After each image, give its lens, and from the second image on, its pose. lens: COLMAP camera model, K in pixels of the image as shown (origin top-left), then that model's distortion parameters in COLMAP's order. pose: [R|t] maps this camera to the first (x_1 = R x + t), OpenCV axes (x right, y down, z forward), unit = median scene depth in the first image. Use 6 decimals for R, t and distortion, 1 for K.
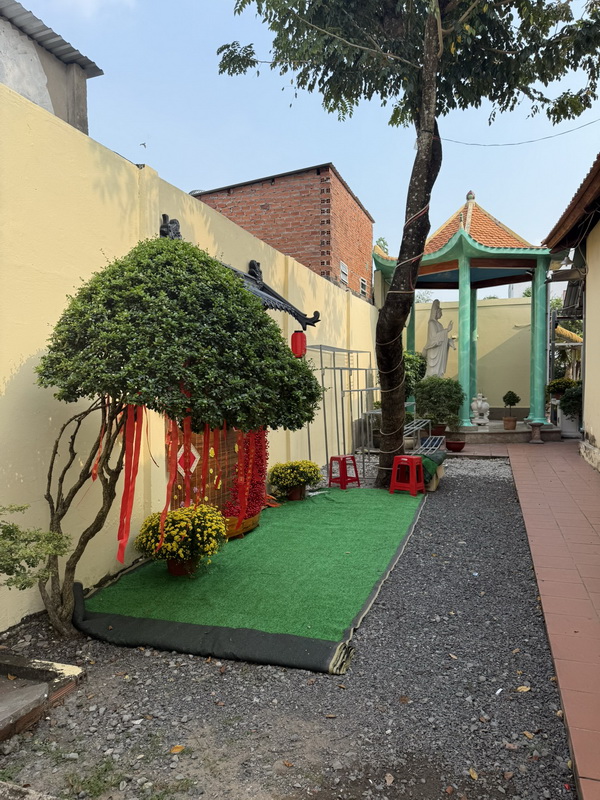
lens RADIAL K [[566.8, 0, 299.9], [0, 566.8, 401.6], [0, 0, 1]] dist [-0.000073, -0.034745]
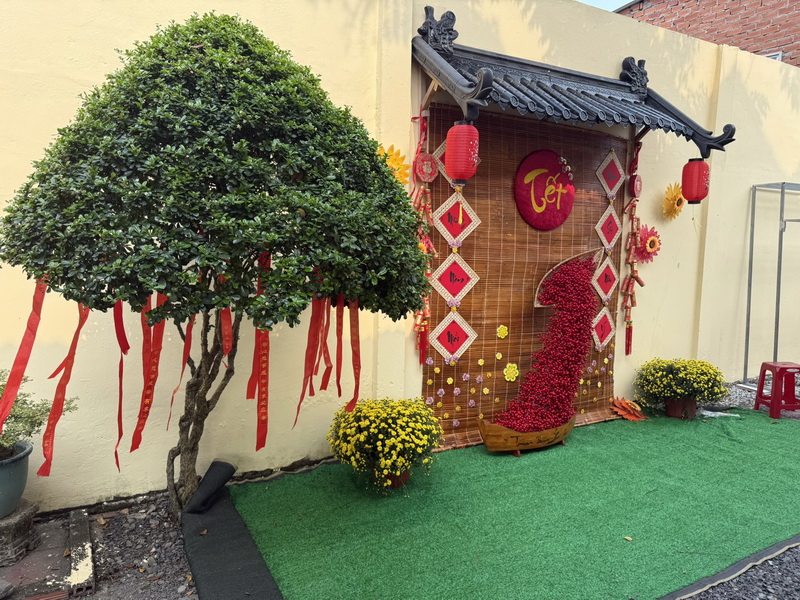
lens RADIAL K [[555.6, 0, 402.7], [0, 555.6, 294.3], [0, 0, 1]] dist [0.034501, -0.036964]
pose [[0.729418, 0.096826, -0.677181, 0.198420], [-0.048974, 0.994783, 0.089487, -0.014618], [0.682313, -0.032109, 0.730355, 0.314044]]
